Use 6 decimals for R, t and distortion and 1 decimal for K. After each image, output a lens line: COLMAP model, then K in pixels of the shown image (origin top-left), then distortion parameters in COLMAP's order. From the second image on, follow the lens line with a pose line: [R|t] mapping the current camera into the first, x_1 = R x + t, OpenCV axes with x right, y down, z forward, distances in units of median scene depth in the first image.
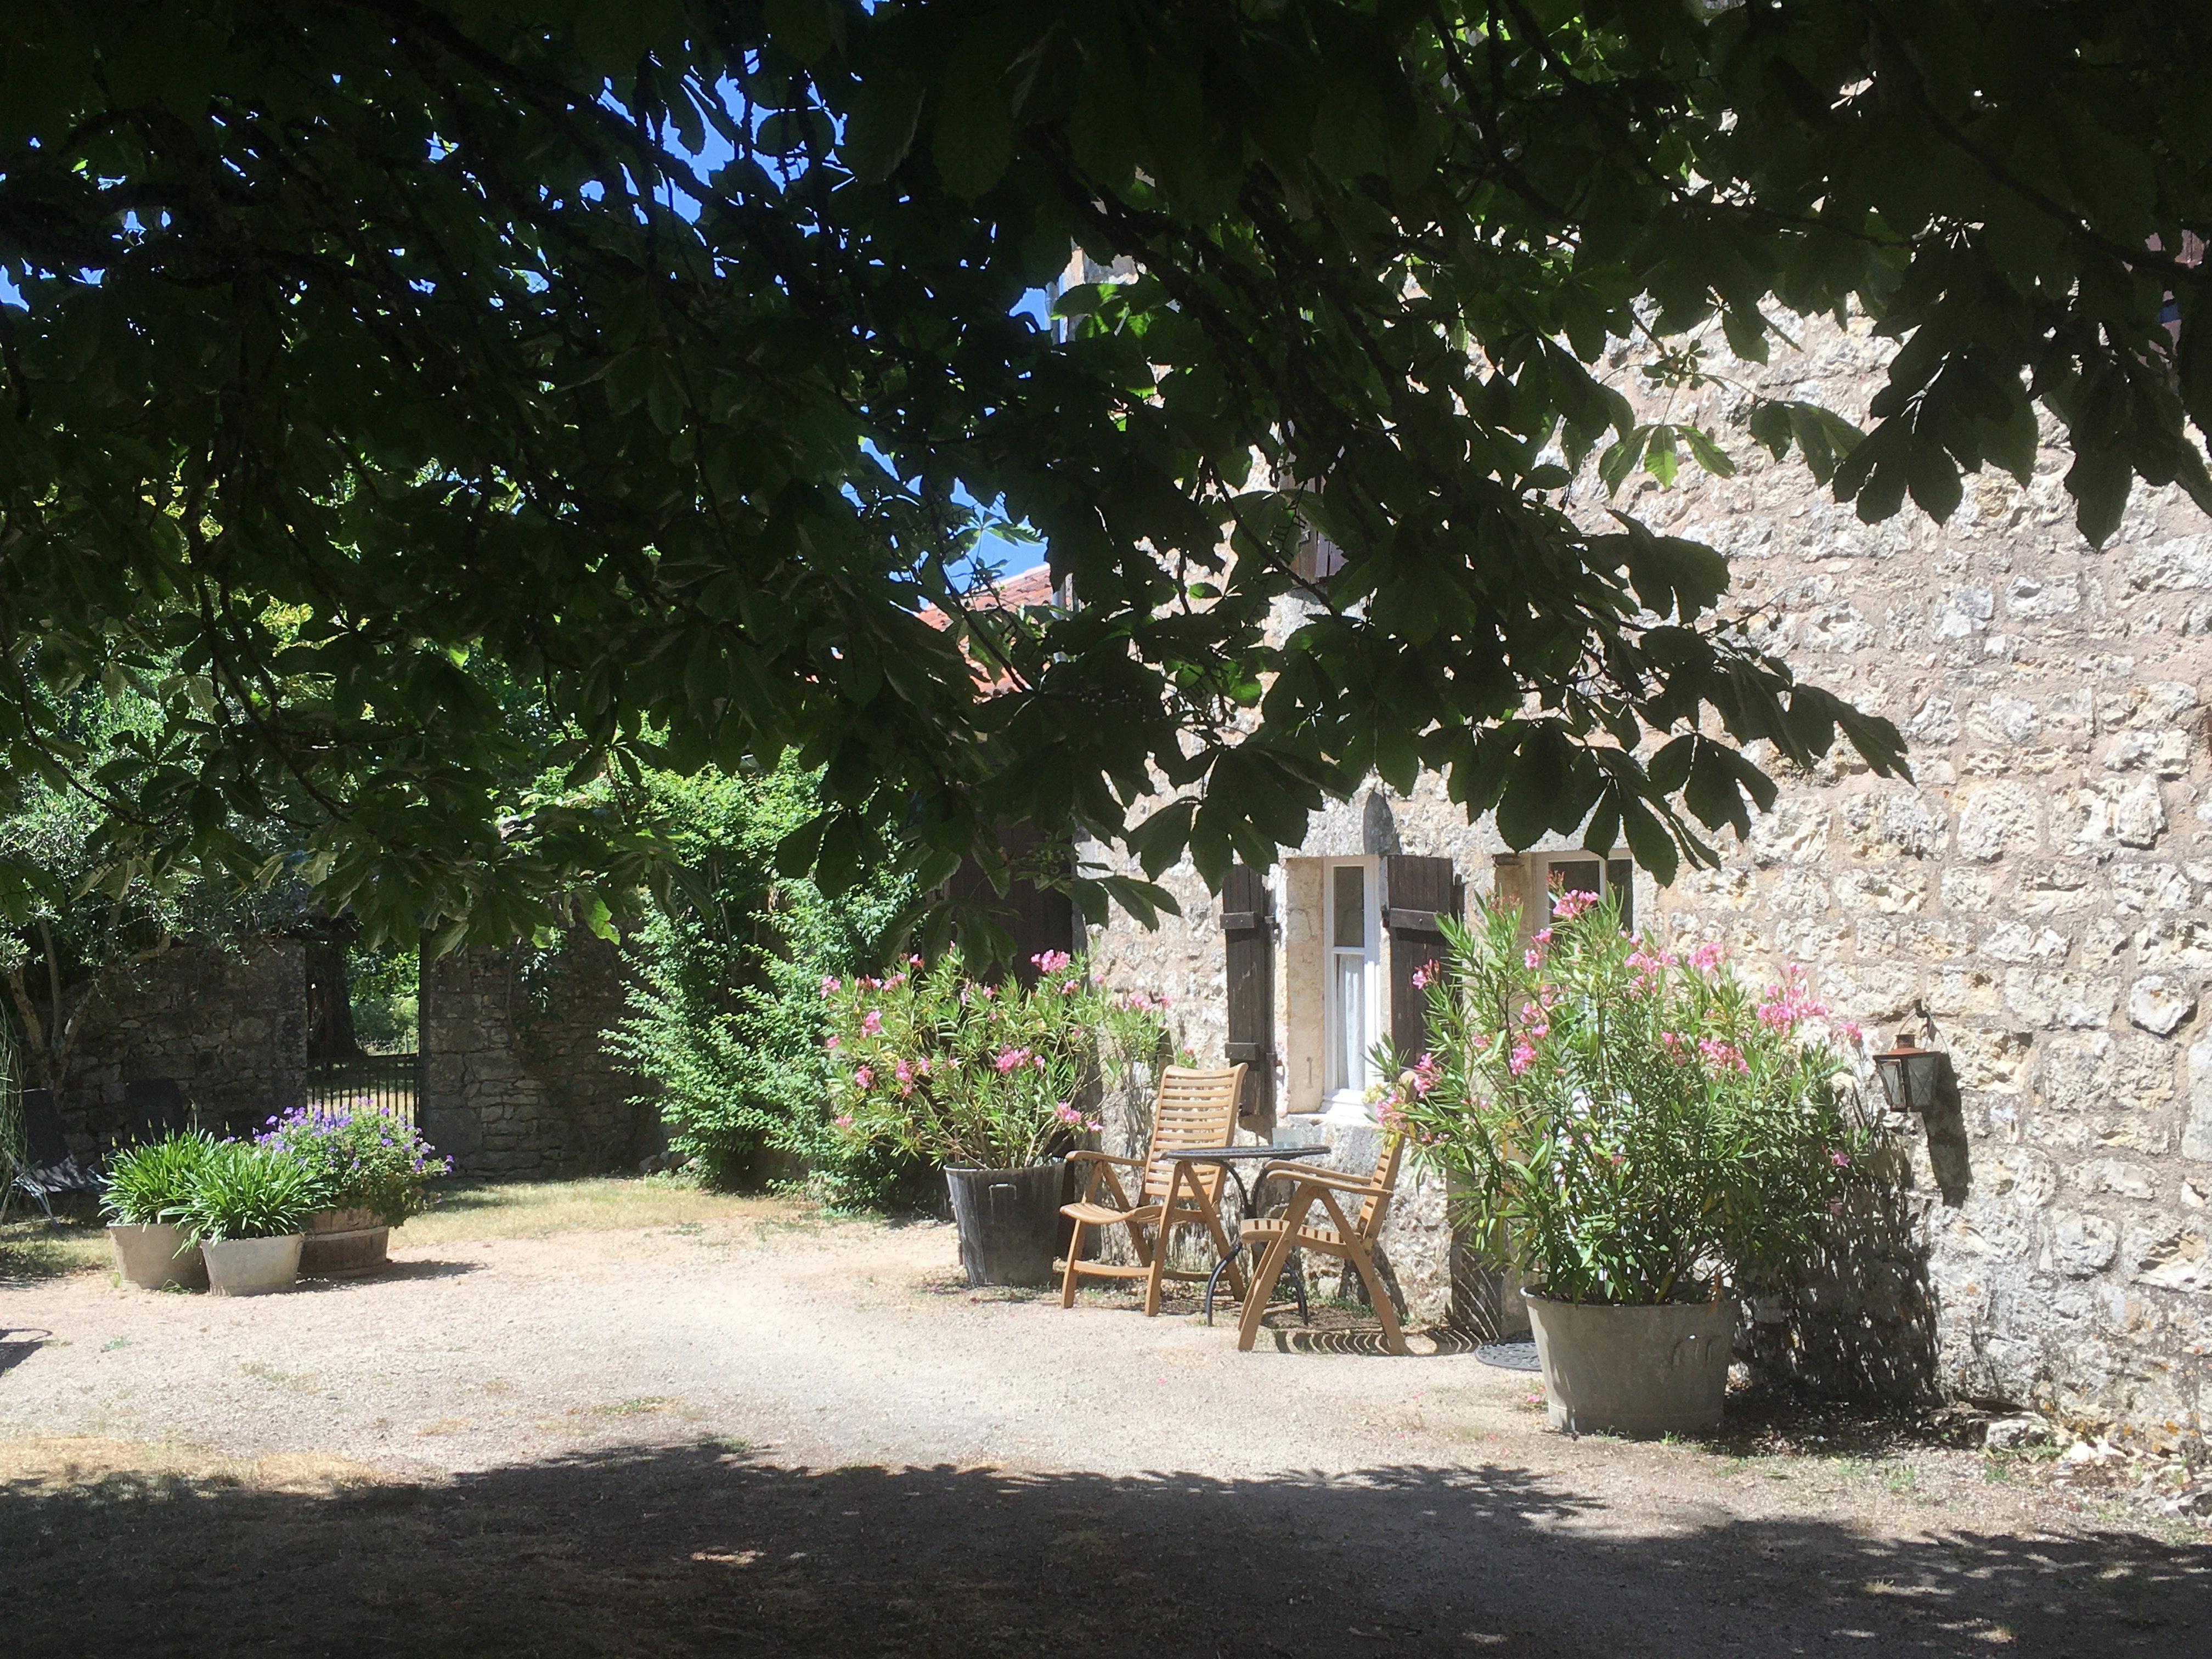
lens RADIAL K [[2449.7, 0, 1105.2], [0, 2449.7, 831.3], [0, 0, 1]] dist [0.046722, 0.000000]
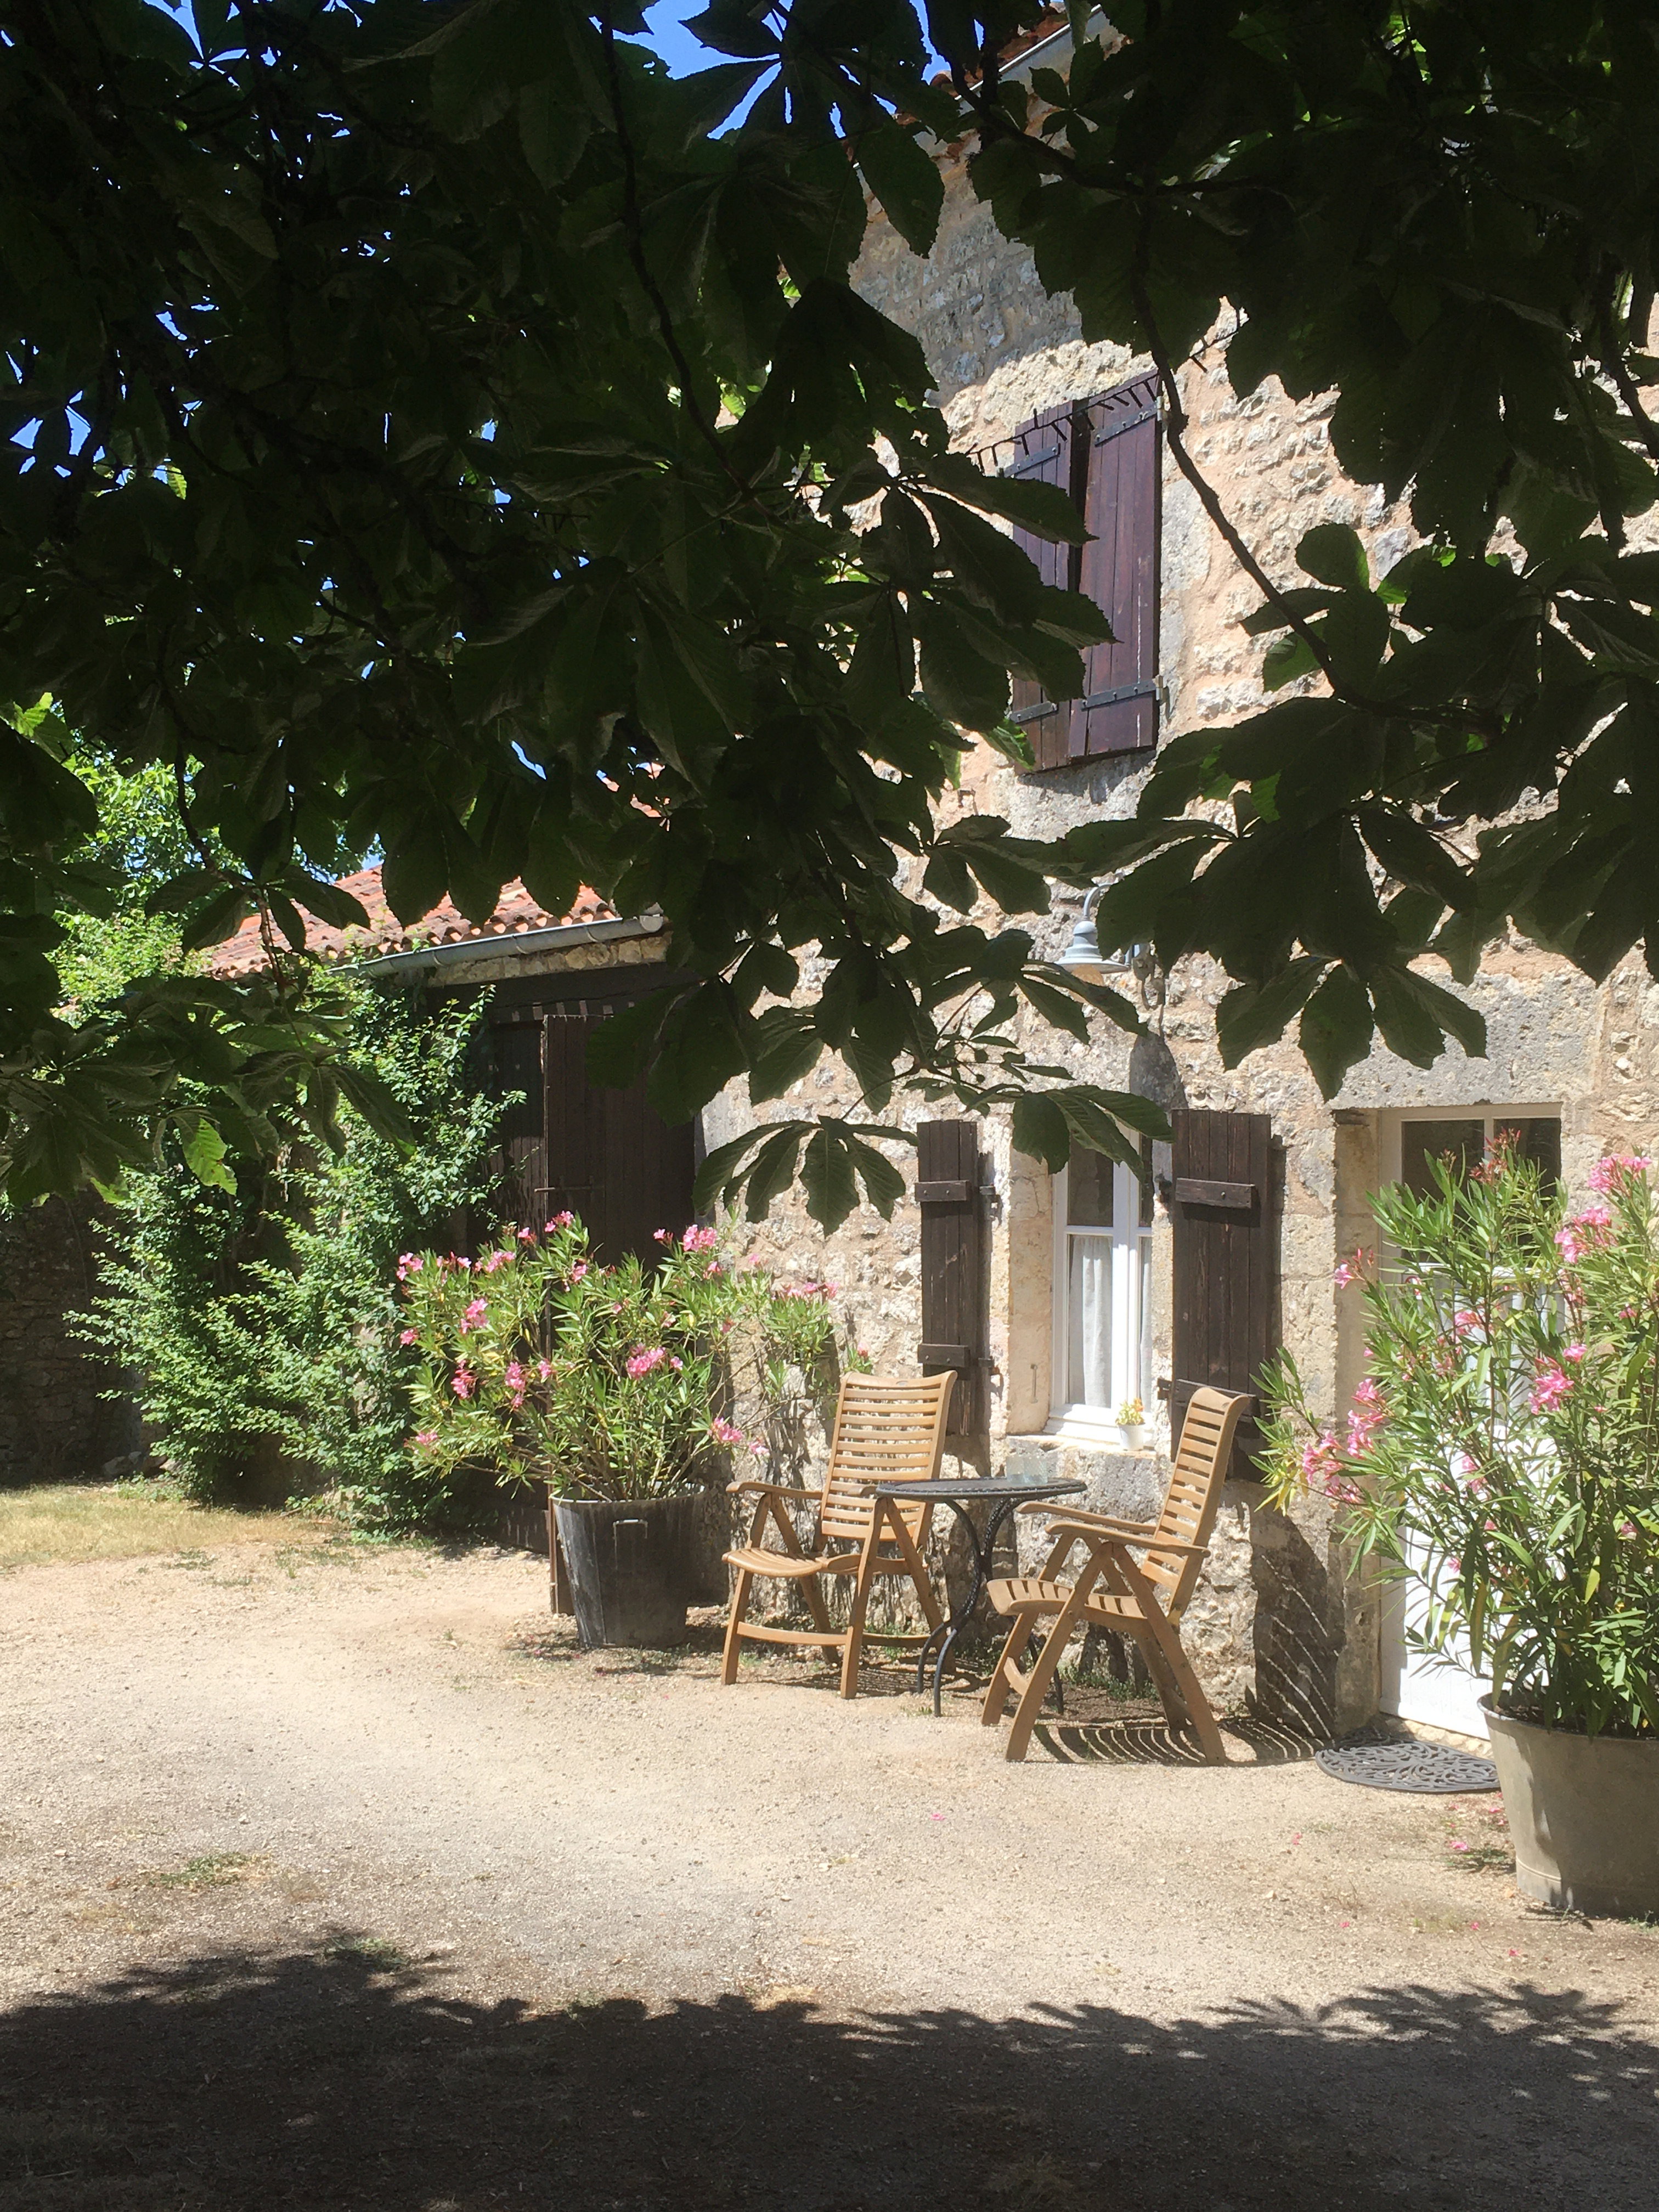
lens RADIAL K [[2449.7, 0, 830.4], [0, 2449.7, 1108.0], [0, 0, 1]] dist [0.046722, 0.000000]
pose [[0.992537, 0.020895, 0.120141, -0.079711], [-0.020979, 0.999780, -0.000573, 0.010934], [-0.120127, -0.001951, 0.992757, 0.217431]]
